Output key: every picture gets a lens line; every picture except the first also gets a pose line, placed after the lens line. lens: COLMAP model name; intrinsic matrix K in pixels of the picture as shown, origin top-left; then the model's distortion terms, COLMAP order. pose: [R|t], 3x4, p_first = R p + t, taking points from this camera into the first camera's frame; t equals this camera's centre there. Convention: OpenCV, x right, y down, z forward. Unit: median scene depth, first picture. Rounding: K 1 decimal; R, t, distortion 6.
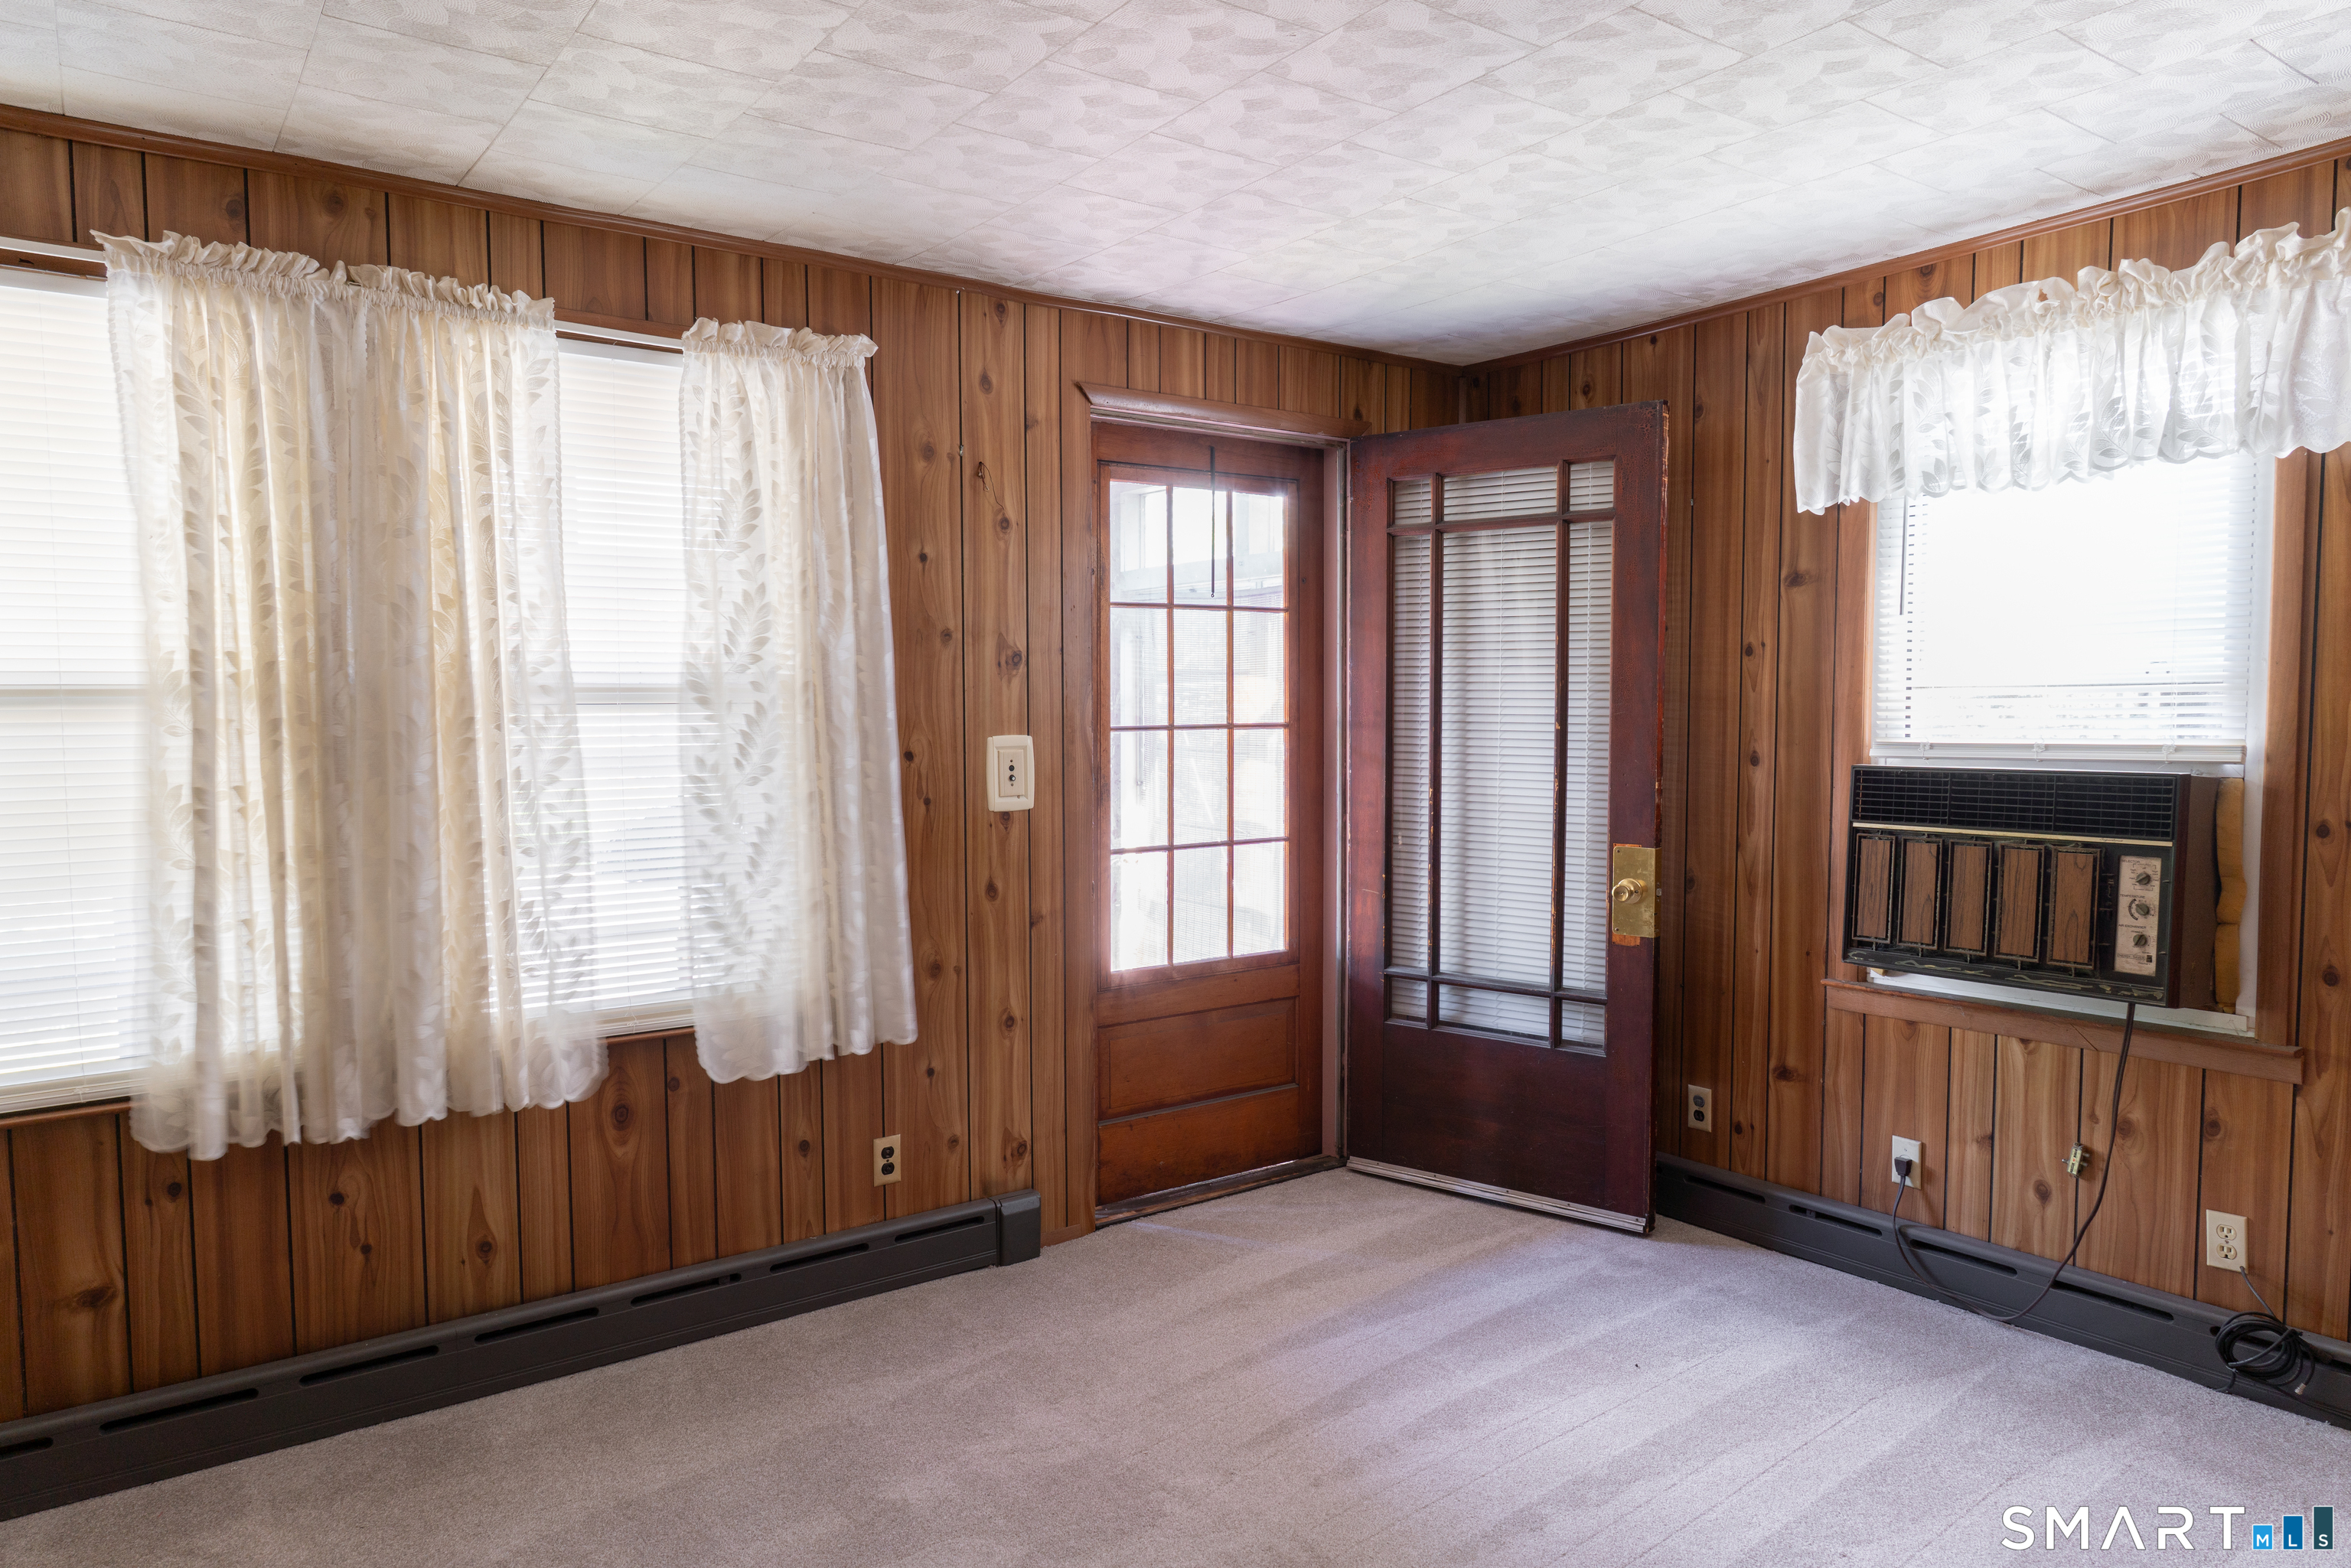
lens RADIAL K [[1482.5, 0, 1168.8], [0, 1482.5, 776.9], [0, 0, 1]] dist [-0.000490, 0.000373]
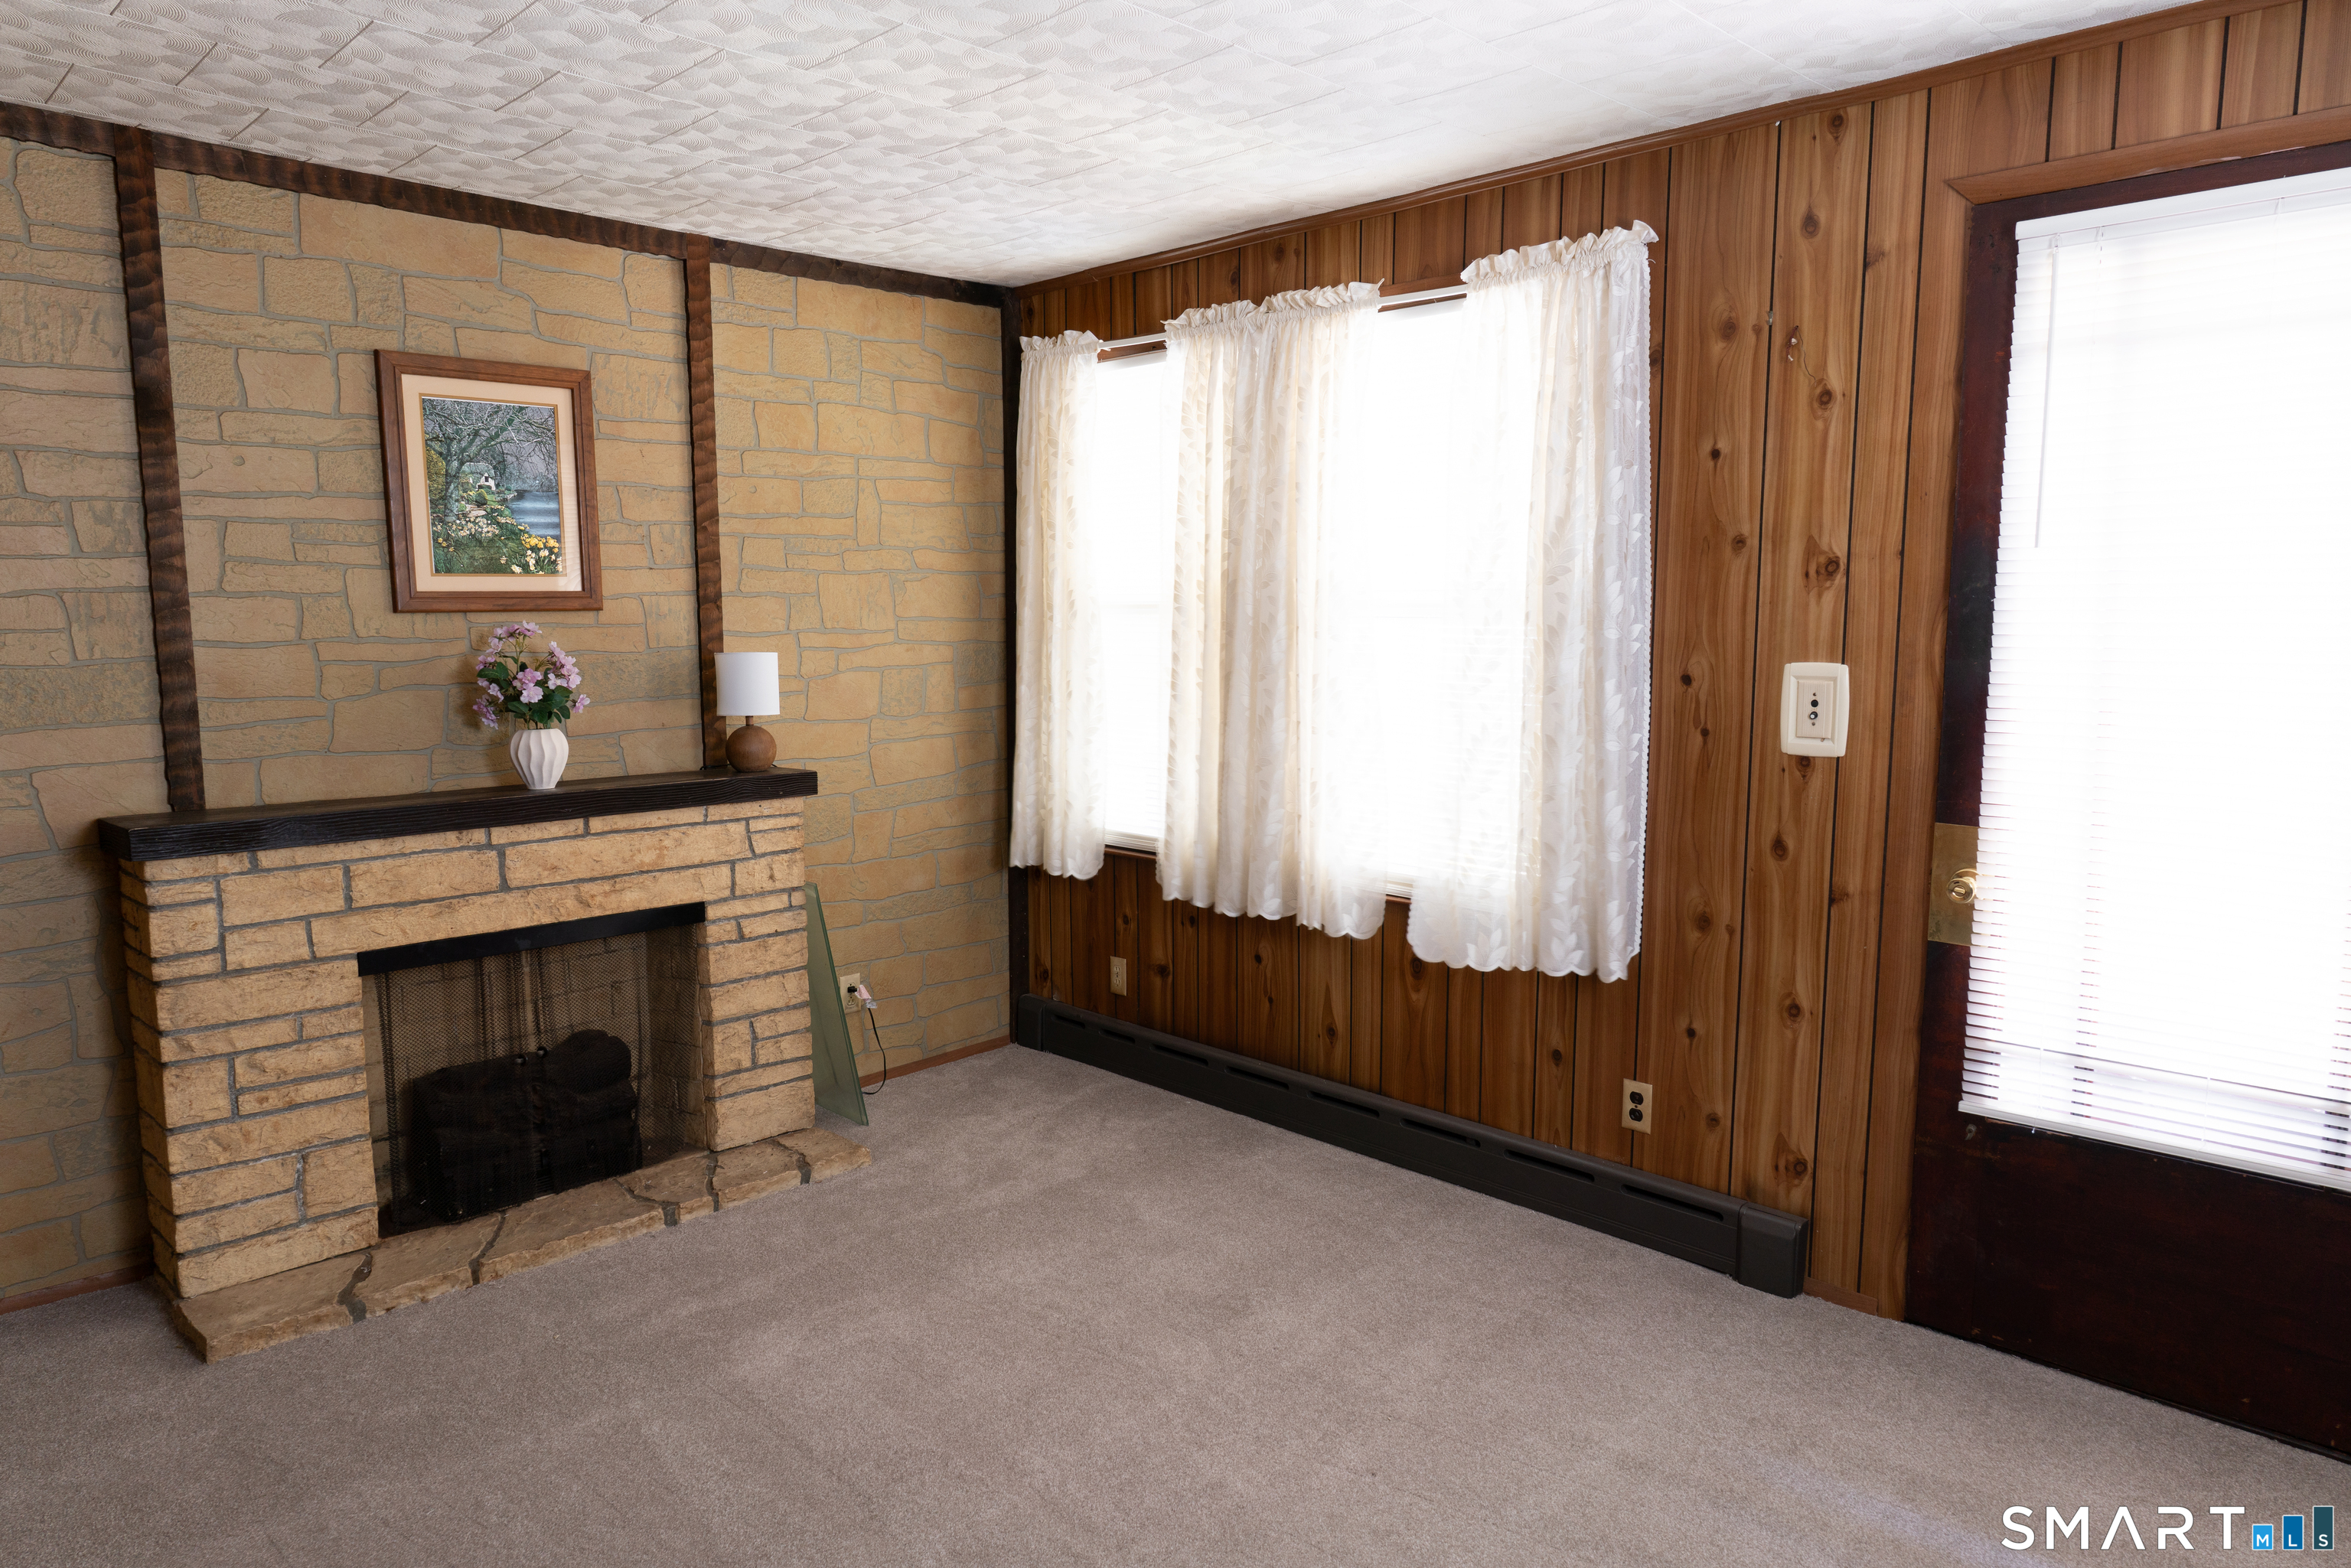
lens RADIAL K [[1482.5, 0, 1186.5], [0, 1482.5, 793.6], [0, 0, 1]] dist [-0.000490, 0.000373]
pose [[0.160208, 0.124891, -0.979150, 0.664144], [-0.059826, 0.991368, 0.116661, -0.032193], [0.985269, 0.039889, 0.166297, 0.550504]]
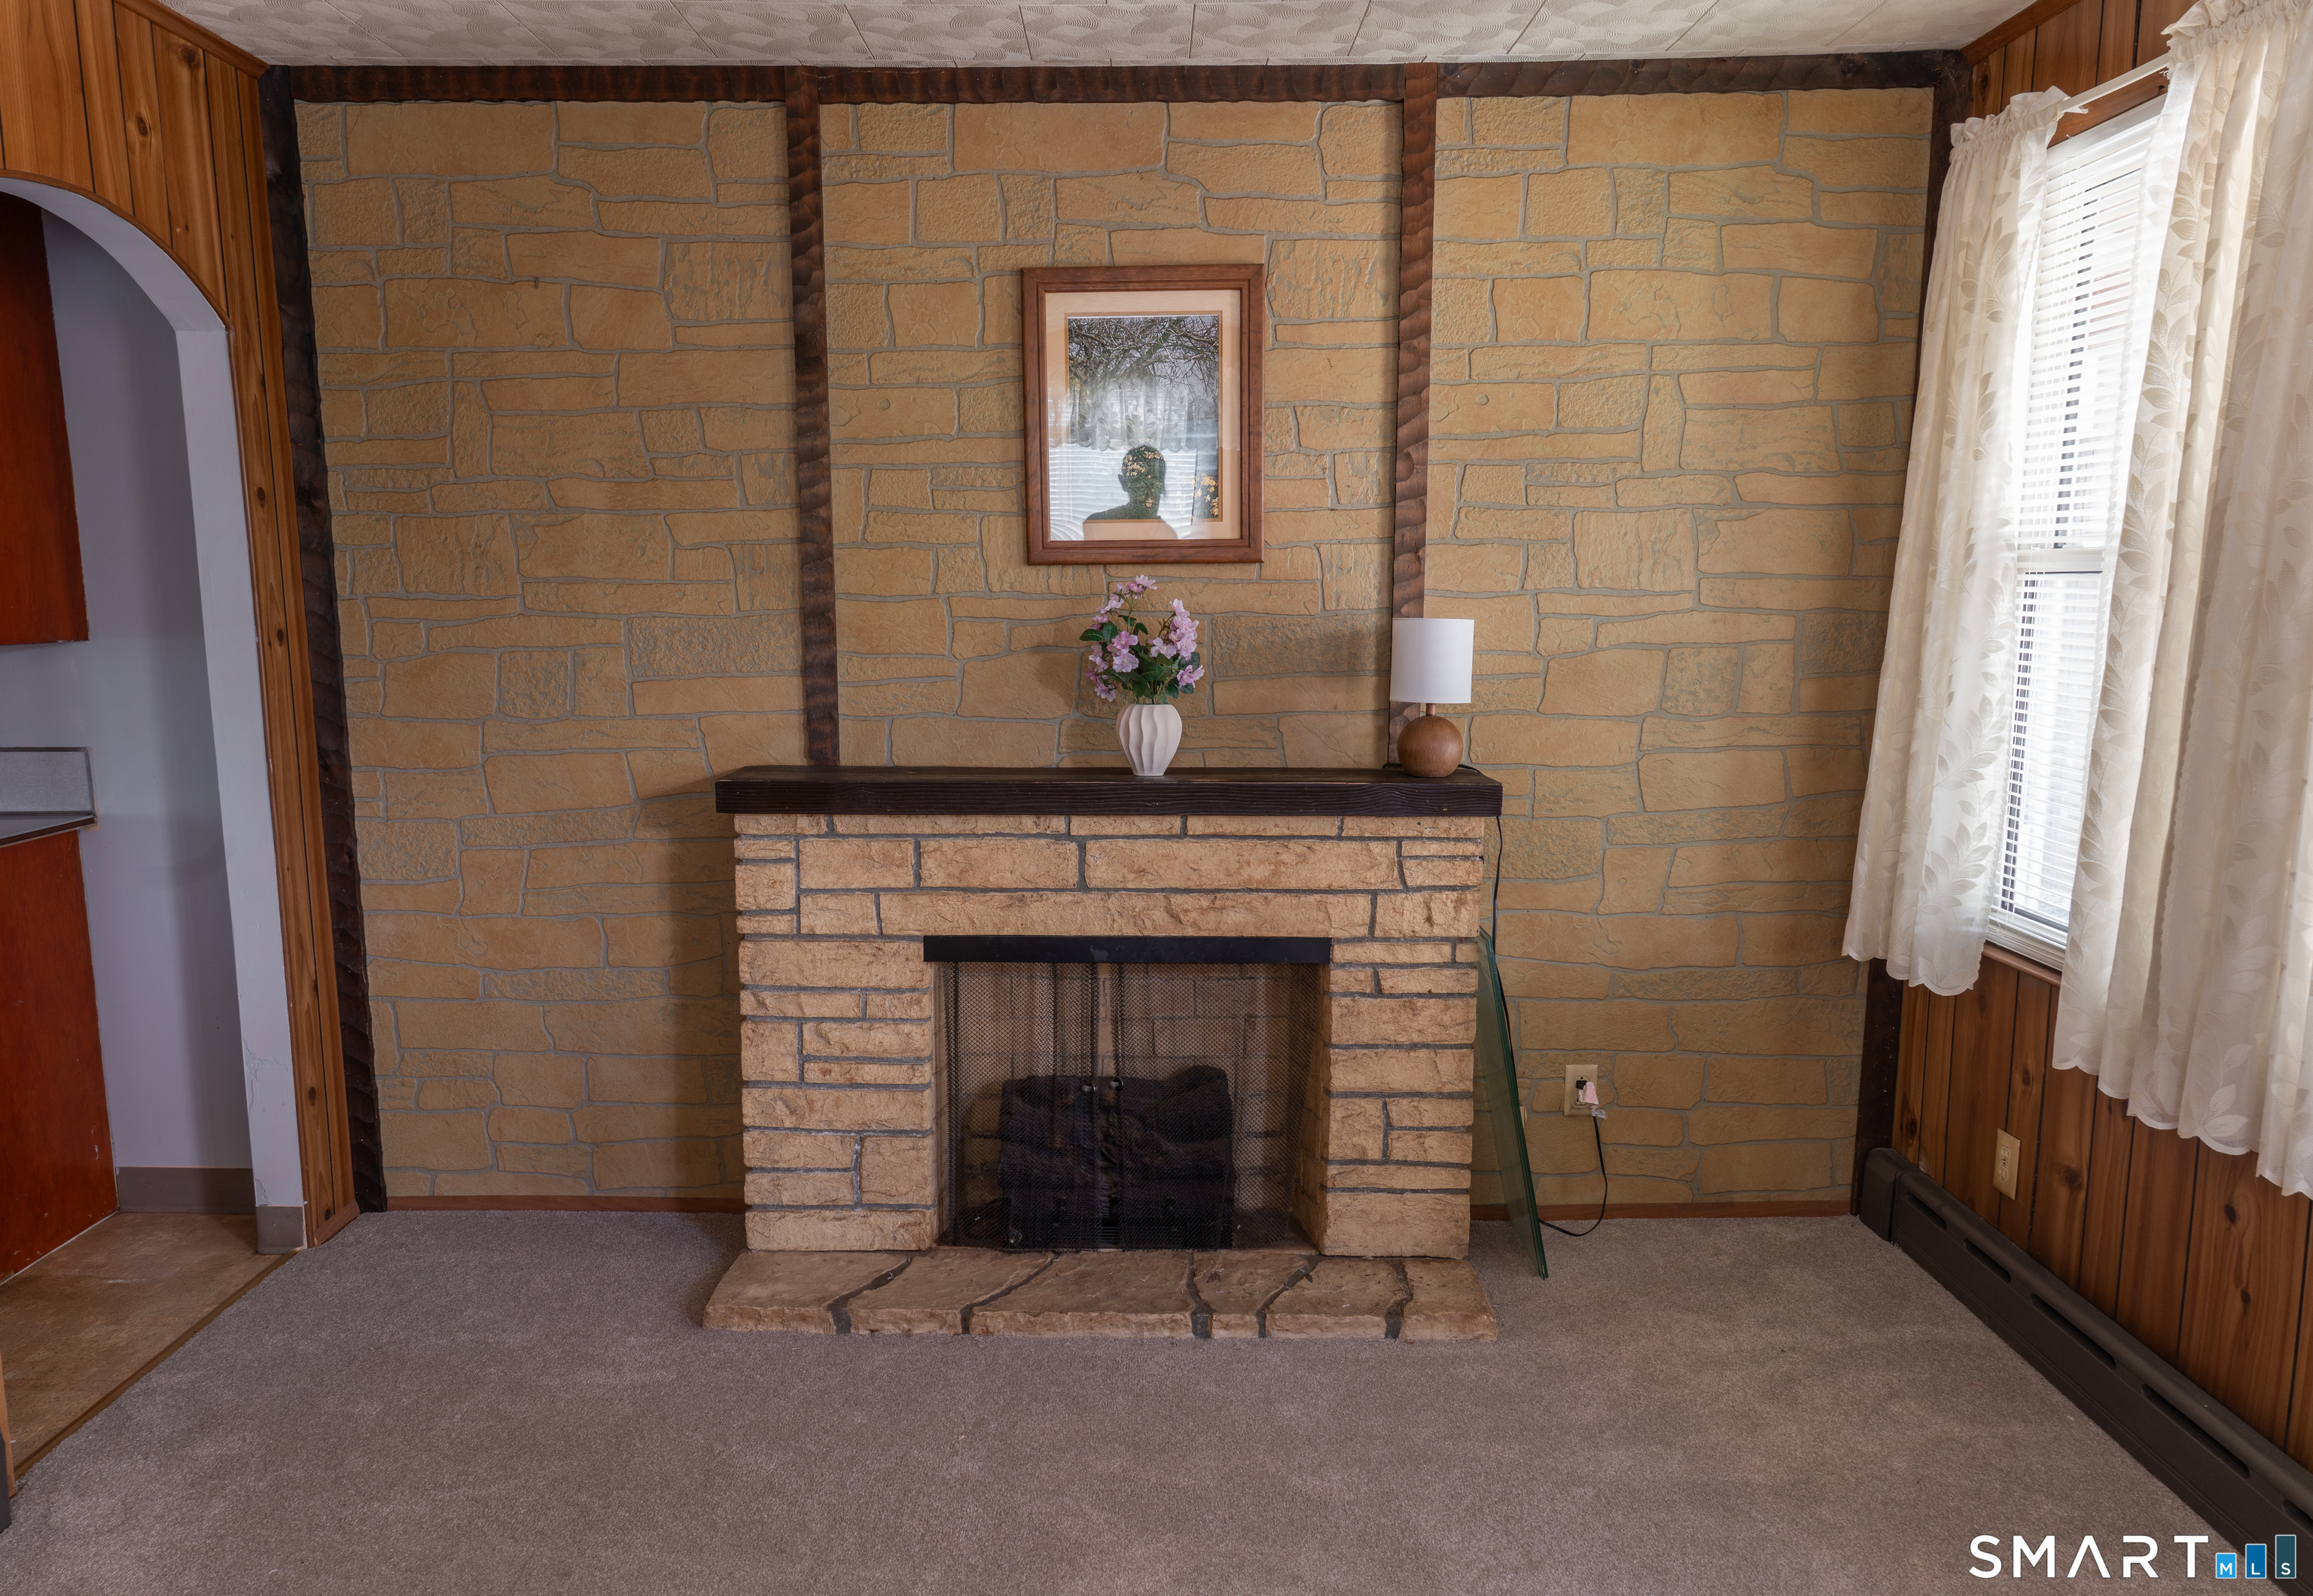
lens RADIAL K [[1541.6, 0, 1116.5], [0, 1541.6, 804.8], [0, 0, 1]] dist [-0.000325, 0.002551]
pose [[-0.601955, 0.121152, -0.789286, 0.320463], [-0.046720, 0.981387, 0.186270, -0.038100], [0.797162, 0.149002, -0.585091, 0.785242]]
